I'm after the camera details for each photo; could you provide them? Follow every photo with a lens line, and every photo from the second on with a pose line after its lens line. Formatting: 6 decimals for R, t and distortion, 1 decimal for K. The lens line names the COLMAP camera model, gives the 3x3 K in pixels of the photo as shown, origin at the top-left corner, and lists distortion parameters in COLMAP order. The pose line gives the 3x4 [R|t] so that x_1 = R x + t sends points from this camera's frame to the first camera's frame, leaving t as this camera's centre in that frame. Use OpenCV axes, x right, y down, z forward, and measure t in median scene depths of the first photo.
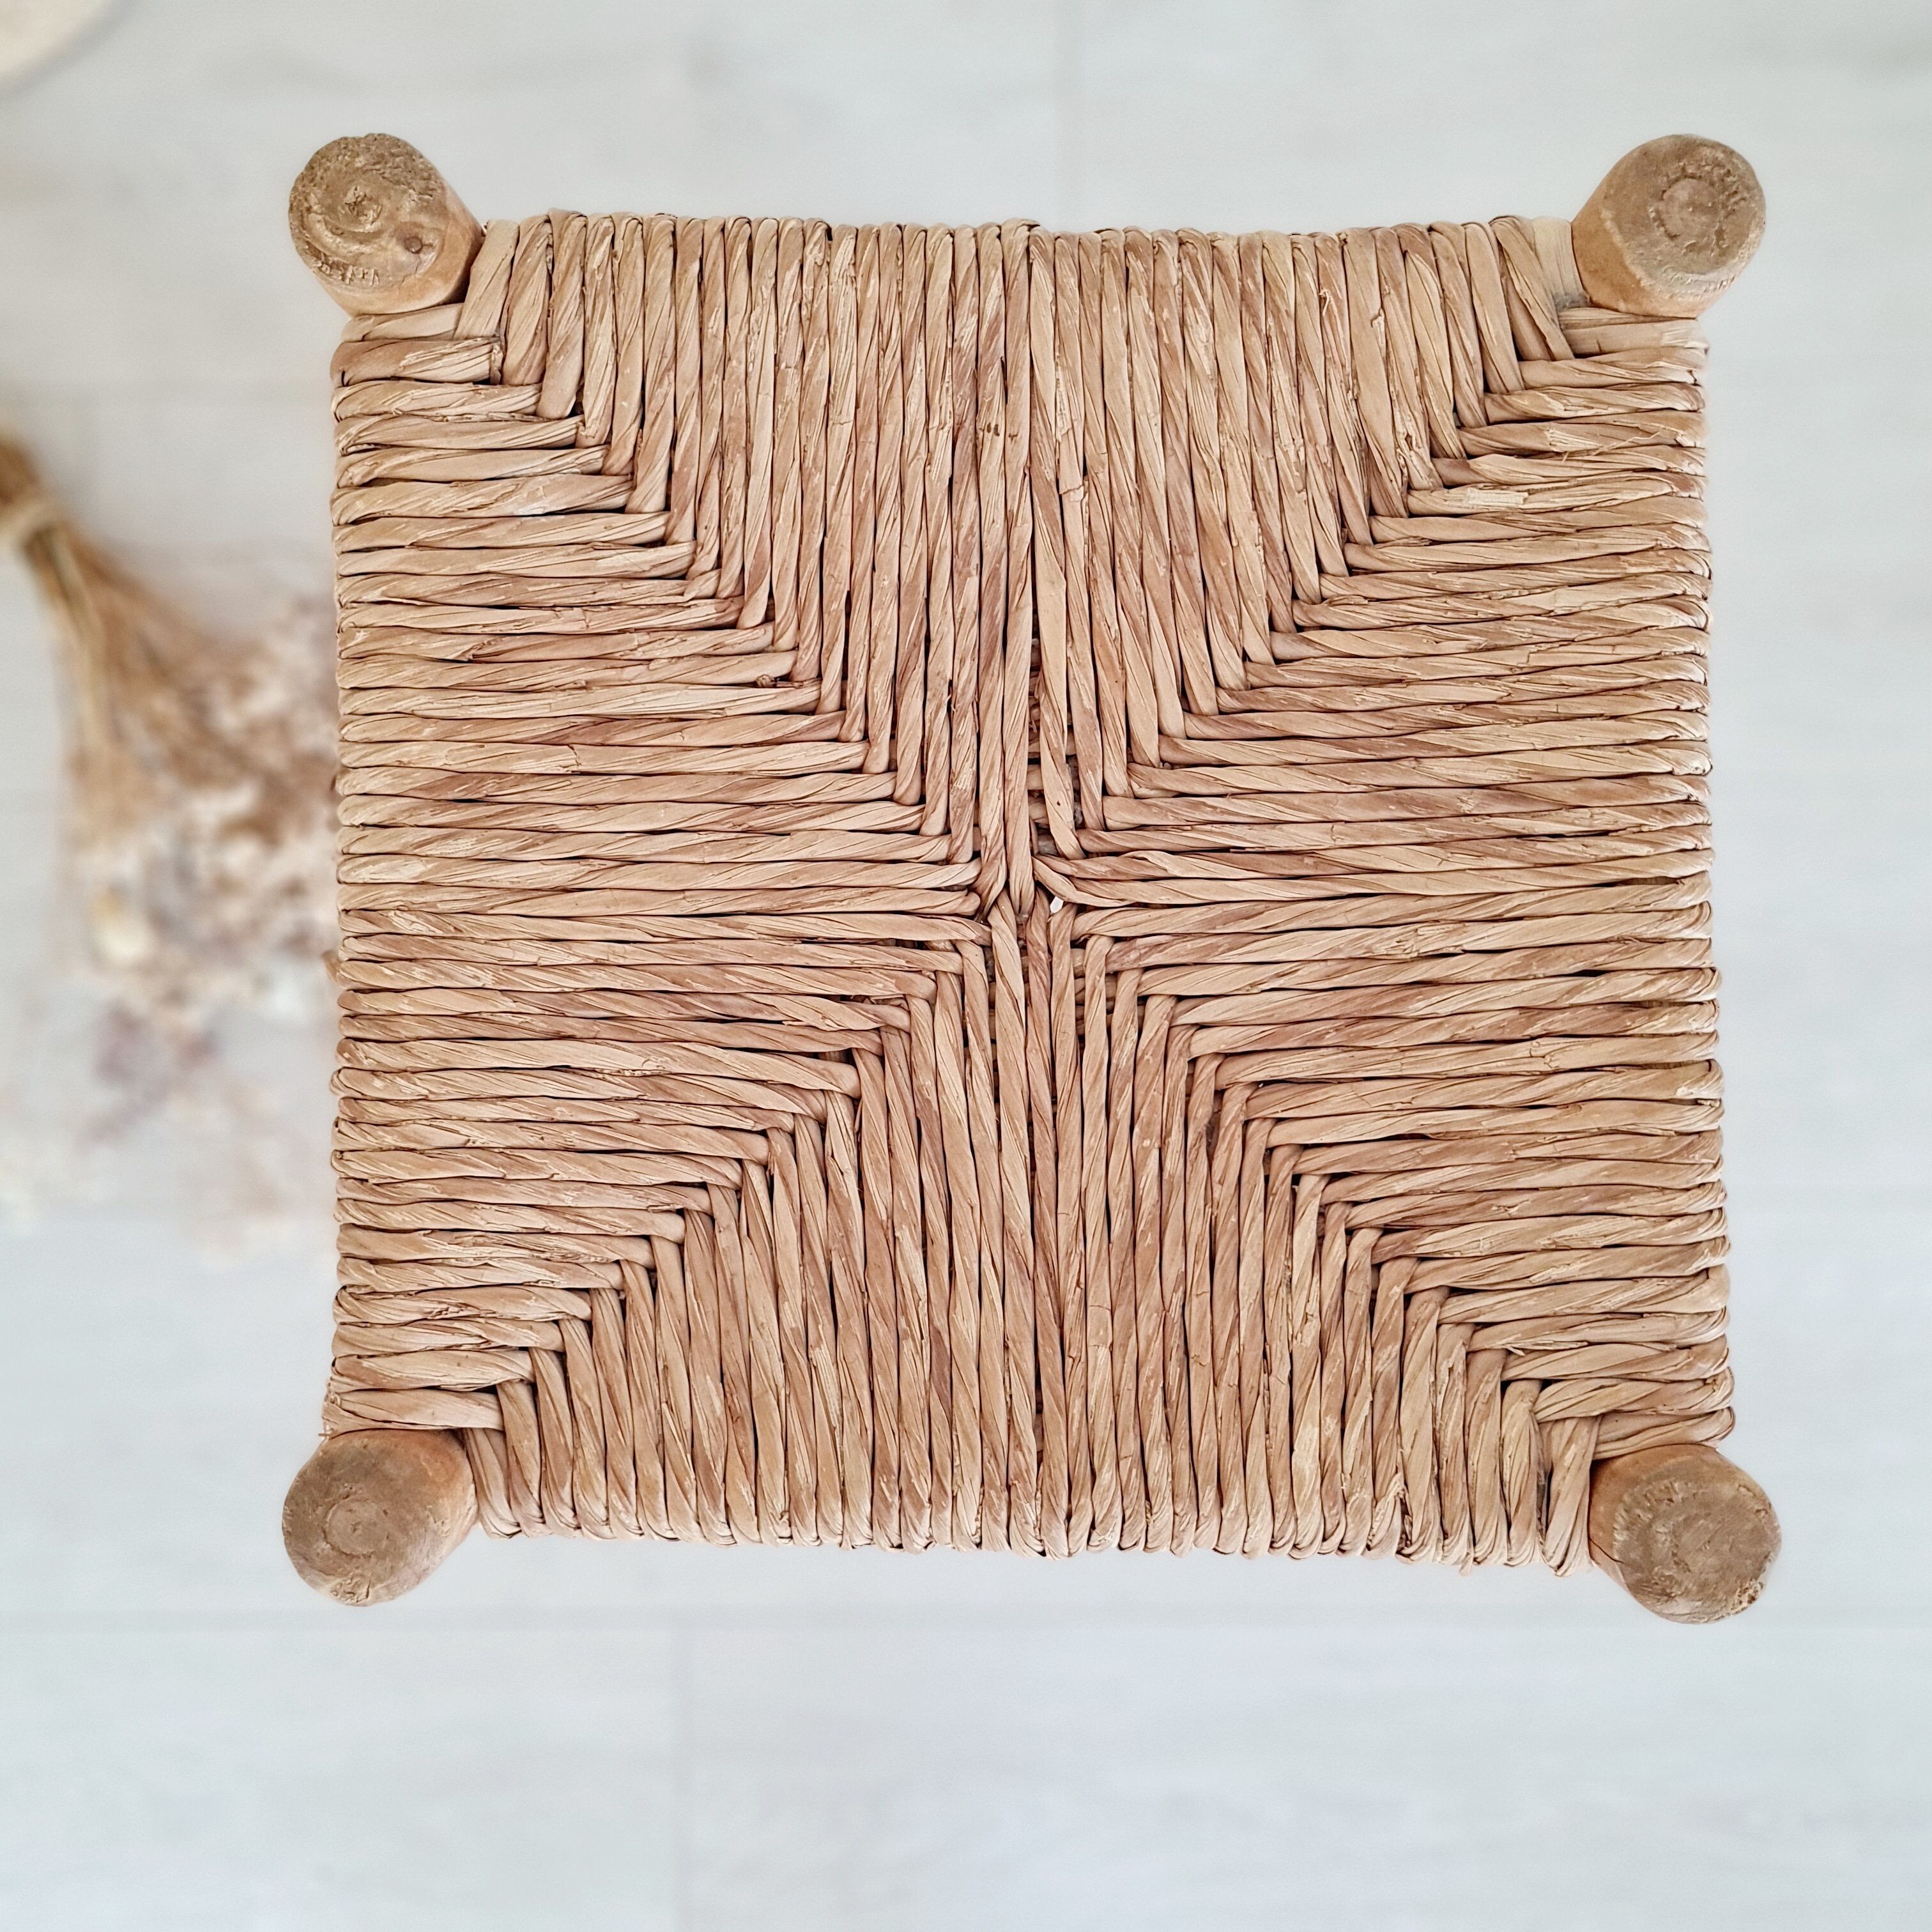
lens RADIAL K [[2060.7, 0, 962.5], [0, 2060.7, 971.0], [0, 0, 1]] dist [0.023842, 0.000000]
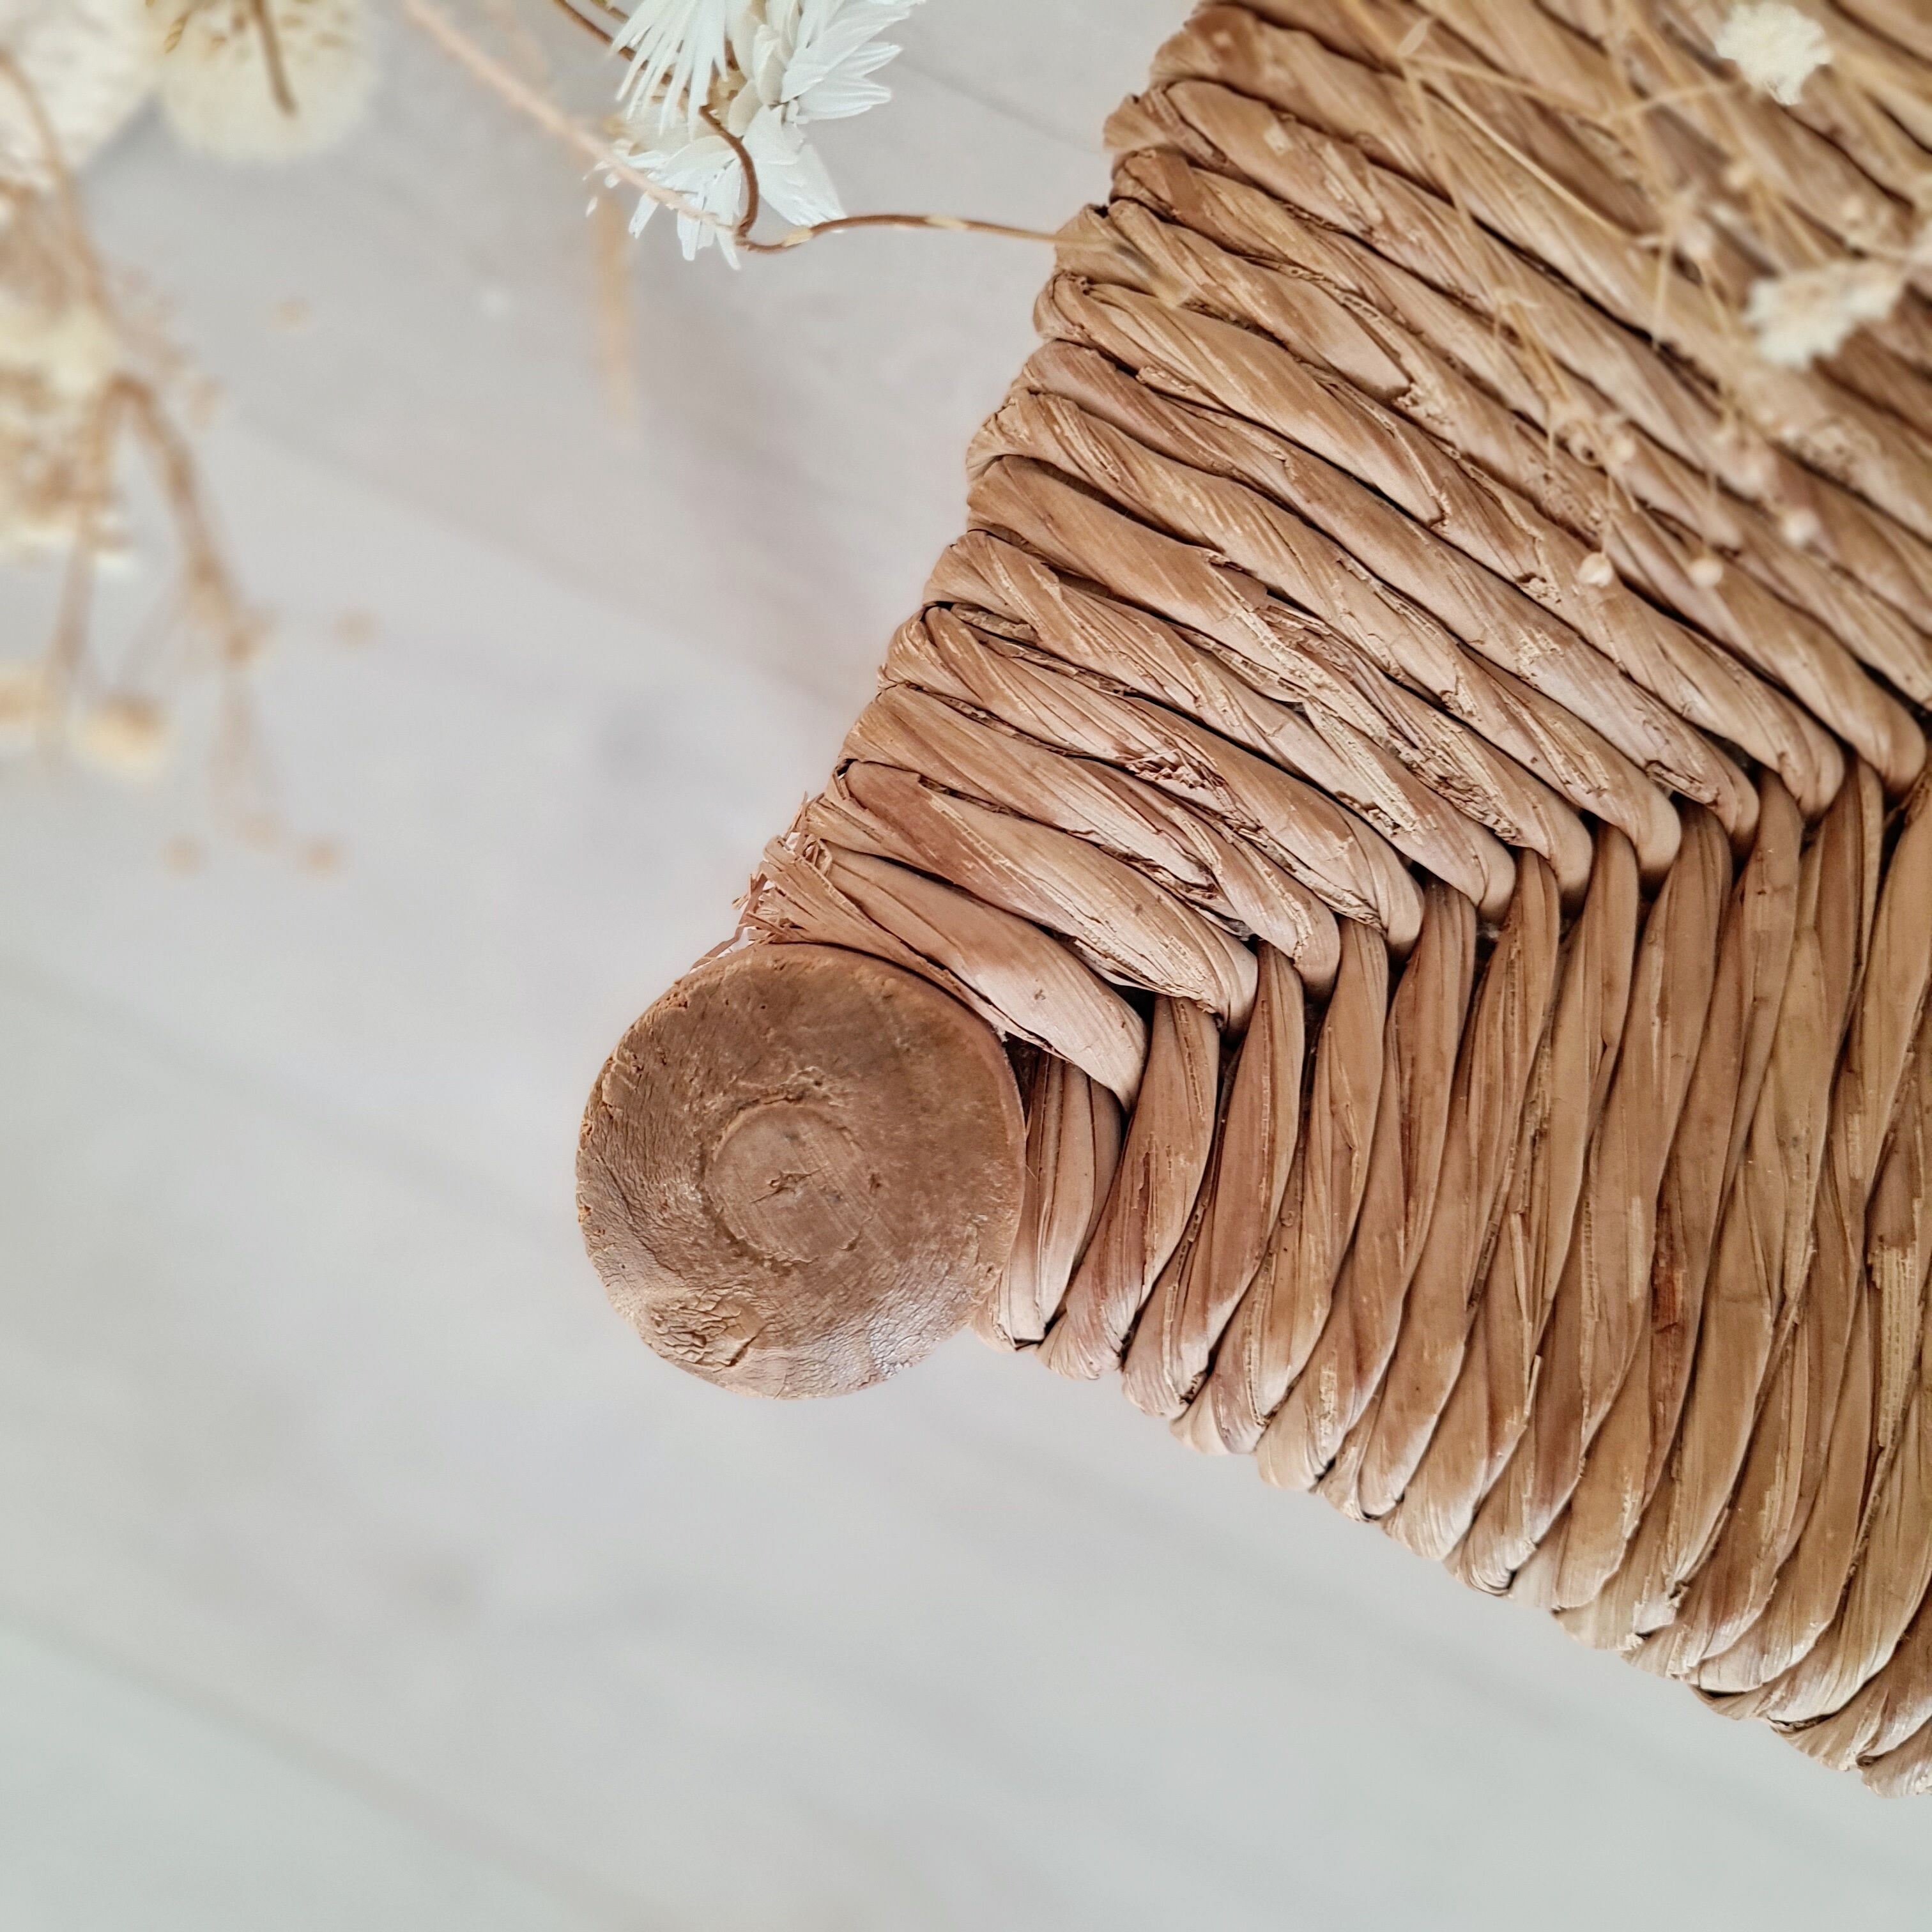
lens RADIAL K [[2060.7, 0, 953.3], [0, 2060.7, 958.1], [0, 0, 1]] dist [0.023842, 0.000000]
pose [[0.906828, 0.421166, 0.016779, -0.274478], [-0.421374, 0.904865, 0.060527, 0.187377], [0.010309, -0.061958, 0.998026, 0.602539]]
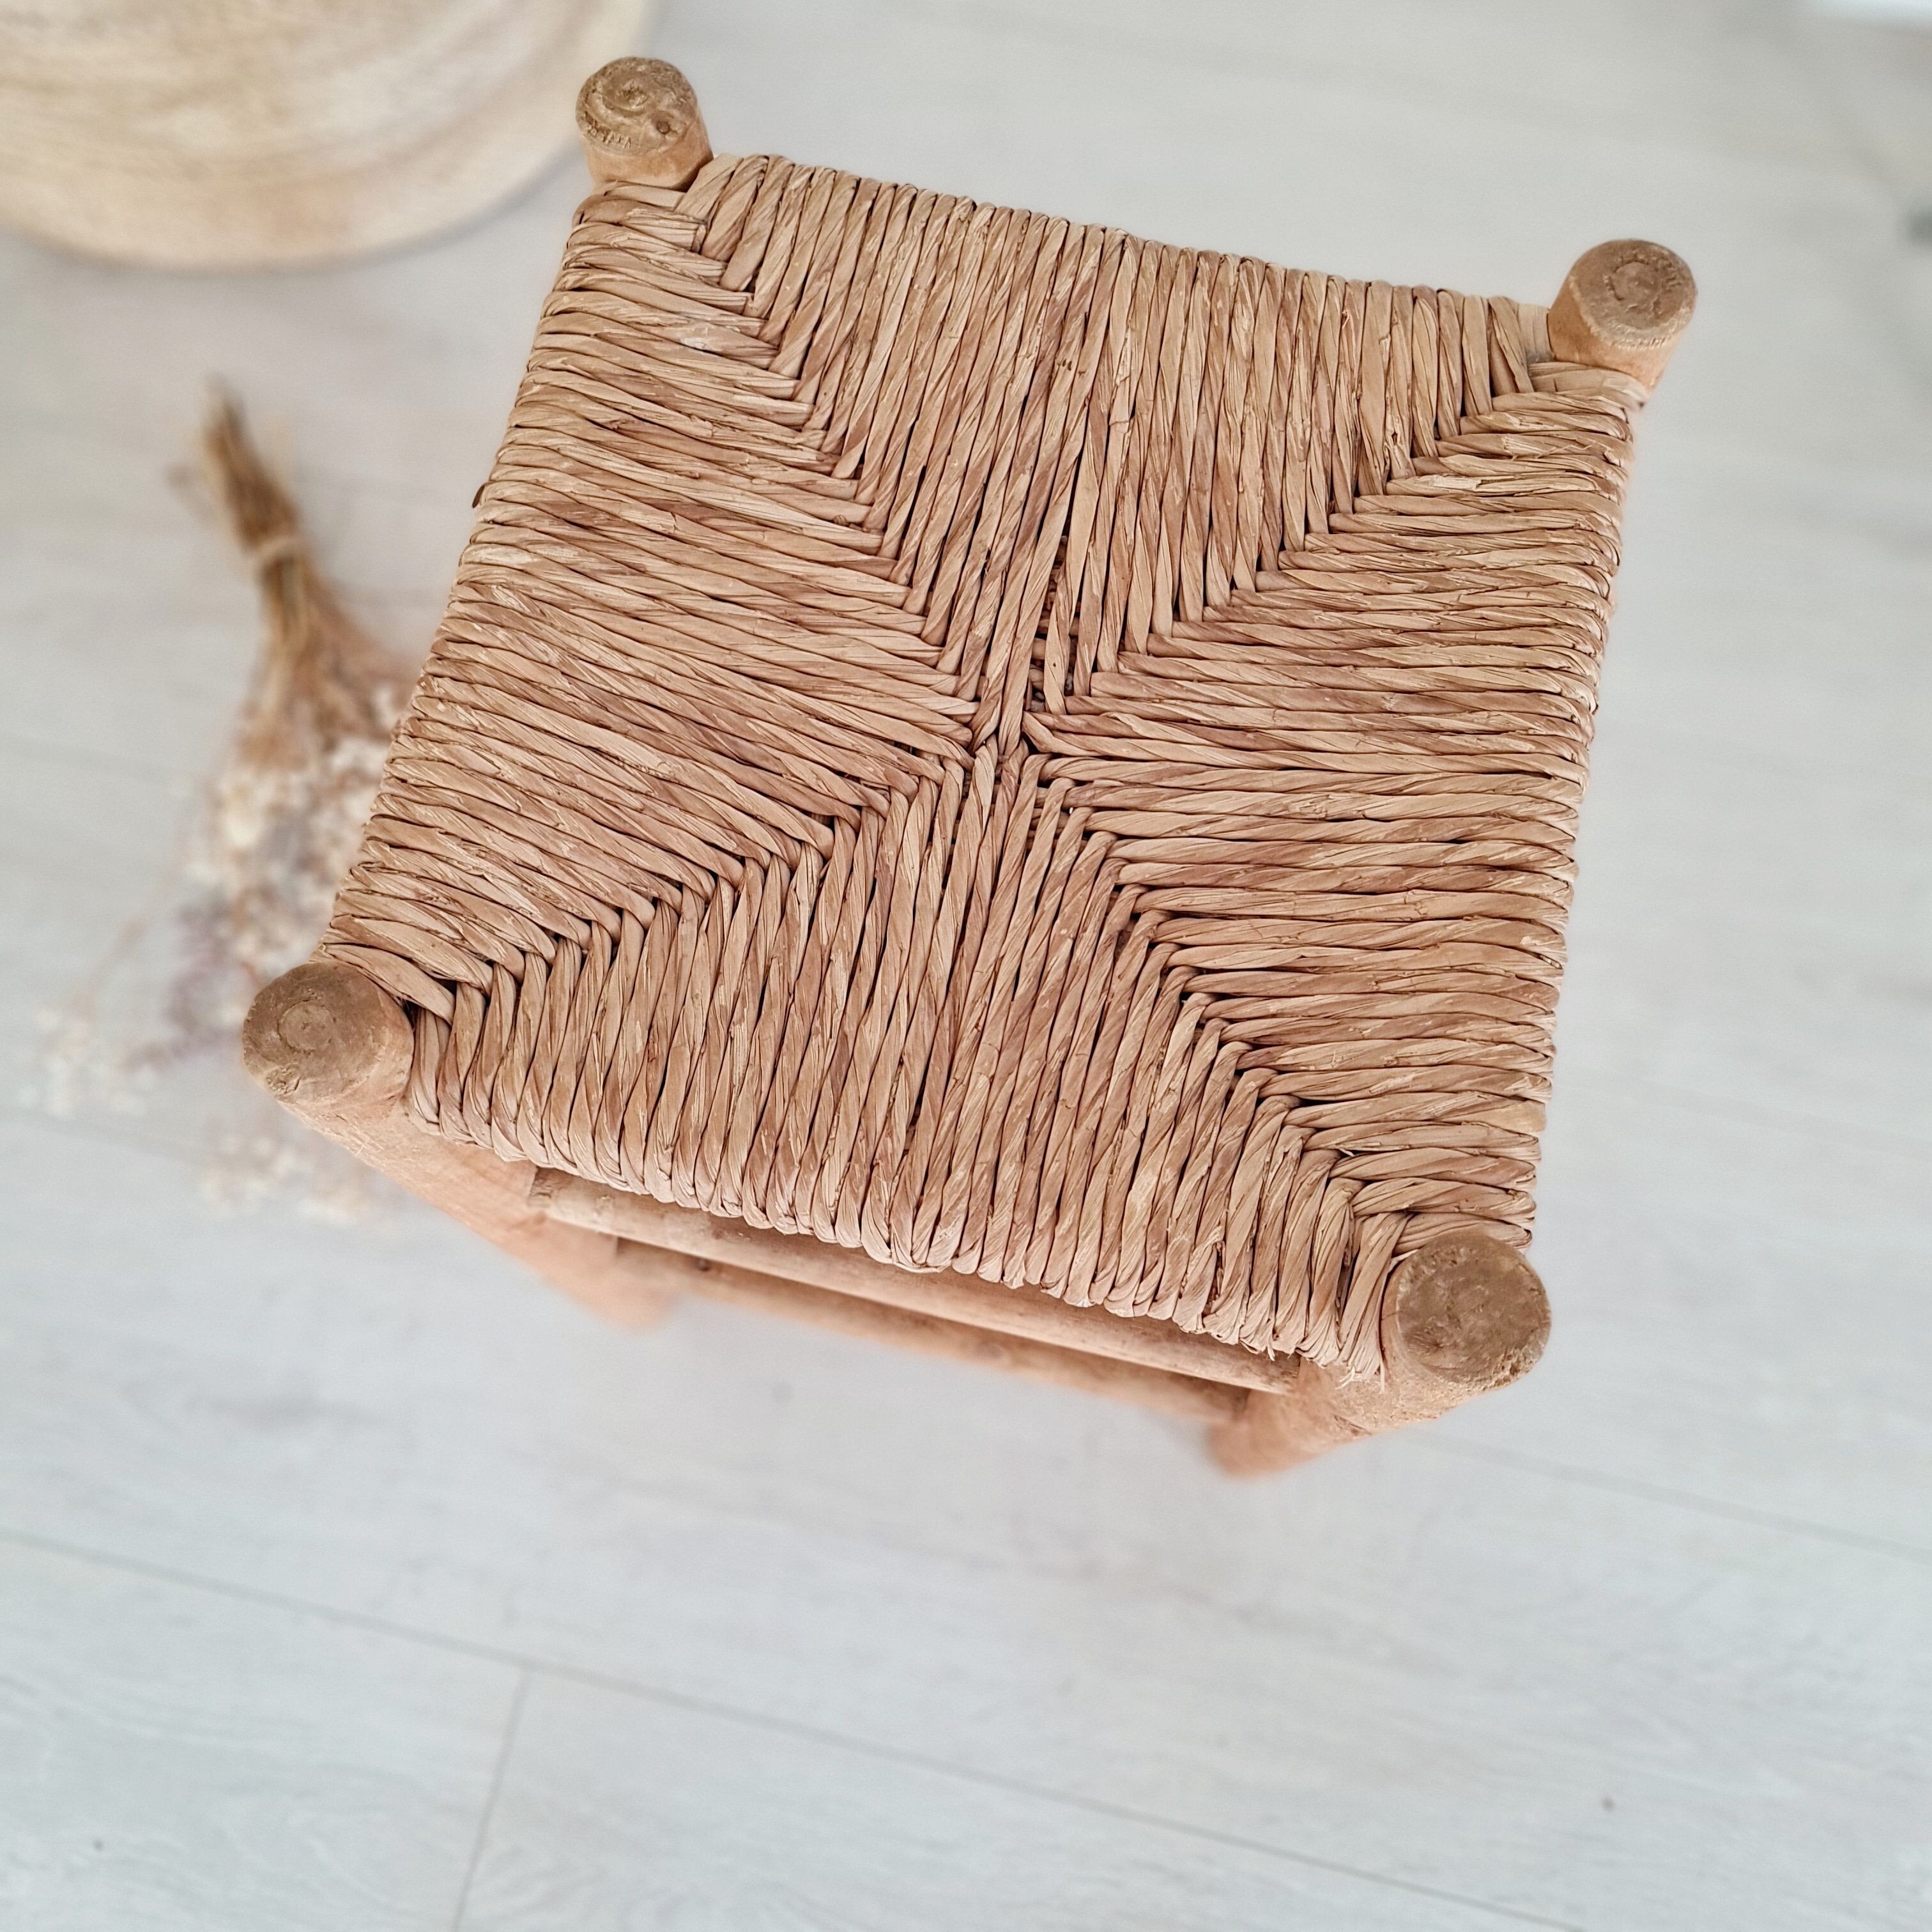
lens RADIAL K [[2060.7, 0, 957.2], [0, 2060.7, 957.4], [0, 0, 1]] dist [0.023842, 0.000000]
pose [[0.972468, 0.218952, -0.079787, 0.130143], [-0.232786, 0.928564, -0.289102, 0.453942], [0.010788, 0.299716, 0.953968, -0.086701]]
